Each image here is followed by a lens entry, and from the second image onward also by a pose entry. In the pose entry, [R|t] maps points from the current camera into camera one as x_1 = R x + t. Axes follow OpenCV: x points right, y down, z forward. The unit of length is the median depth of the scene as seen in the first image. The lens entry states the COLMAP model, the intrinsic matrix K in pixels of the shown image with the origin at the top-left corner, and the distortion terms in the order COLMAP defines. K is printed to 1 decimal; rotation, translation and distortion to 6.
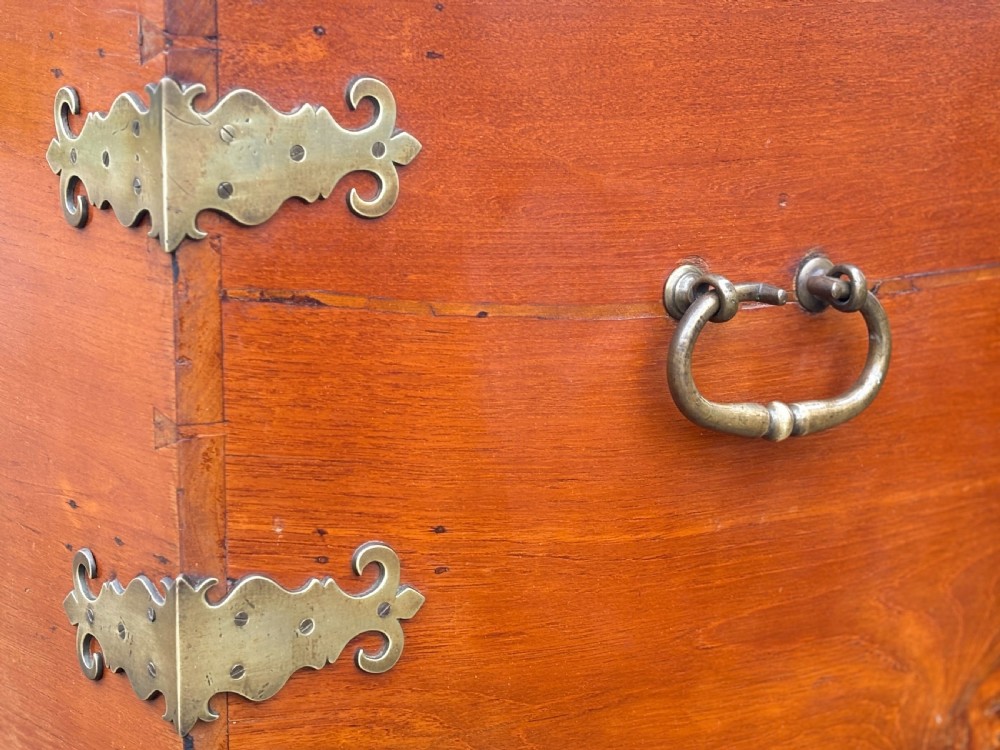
lens RADIAL K [[2043.5, 0, 497.7], [0, 2043.5, 338.2], [0, 0, 1]] dist [0.185585, -0.052206]
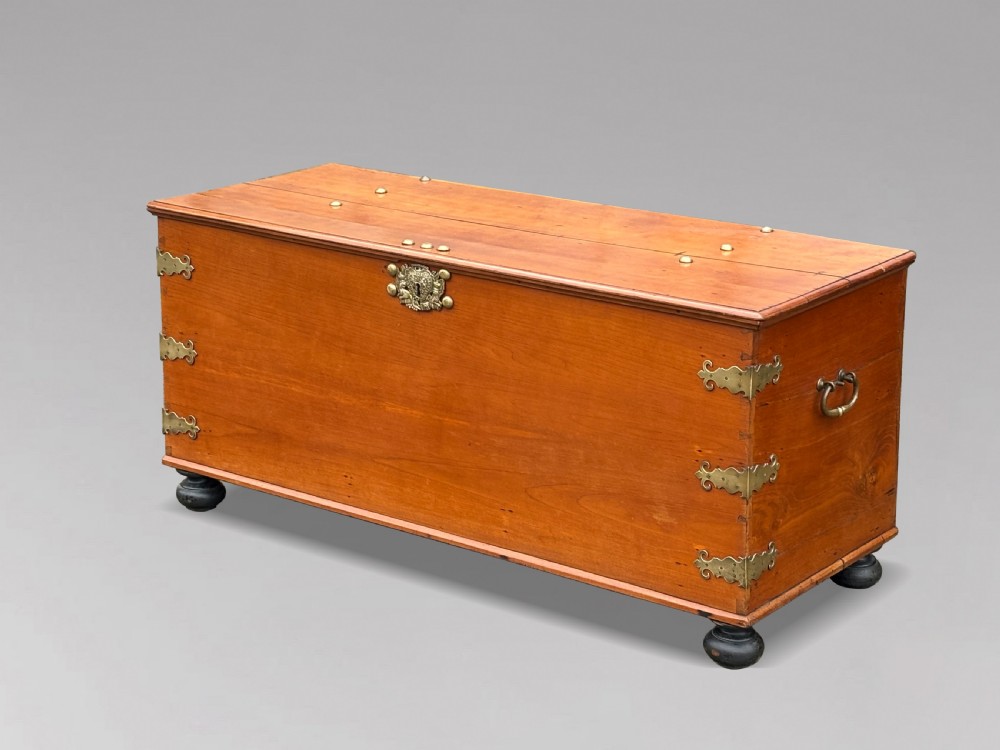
lens RADIAL K [[2043.5, 0, 497.7], [0, 2043.5, 338.2], [0, 0, 1]] dist [0.185585, -0.052206]
pose [[0.955543, -0.090376, 0.280659, -1.711641], [0.056063, 0.990191, 0.127980, -0.692389], [-0.289472, -0.106556, 0.951237, -2.792135]]
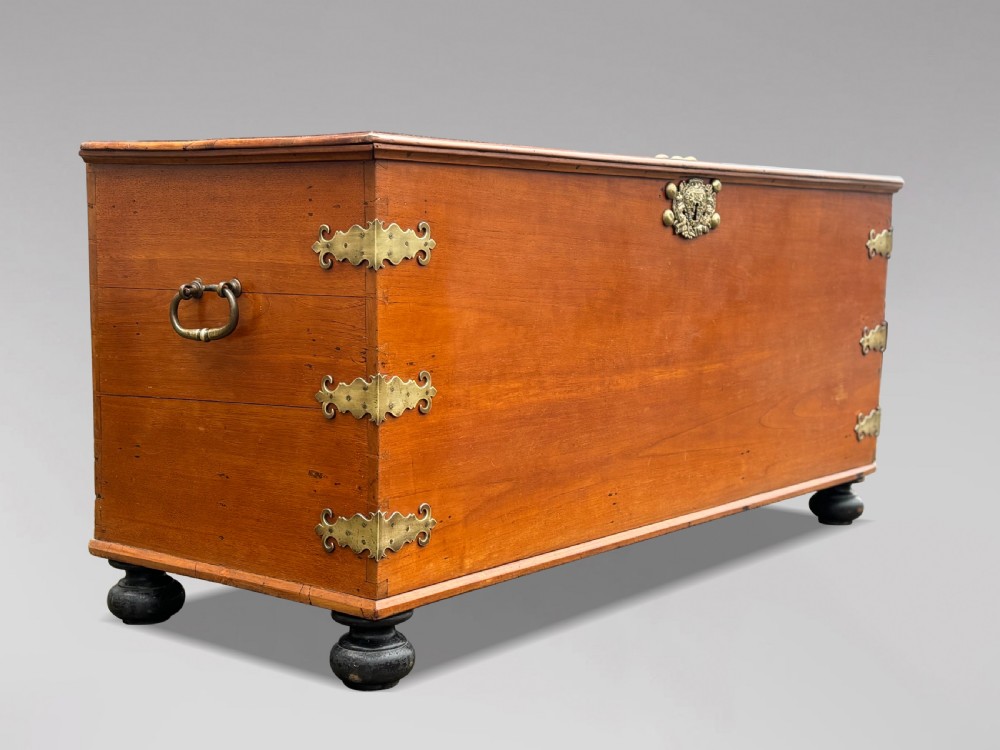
lens RADIAL K [[1479.0, 0, 500.0], [0, 1479.0, 375.0], [0, 0, 1]] dist [0.134271, 0.011831]
pose [[-0.285310, -0.113864, 0.951648, -3.062039], [0.124828, 0.980046, 0.154687, -0.402044], [-0.950272, 0.162926, -0.265404, 2.584565]]
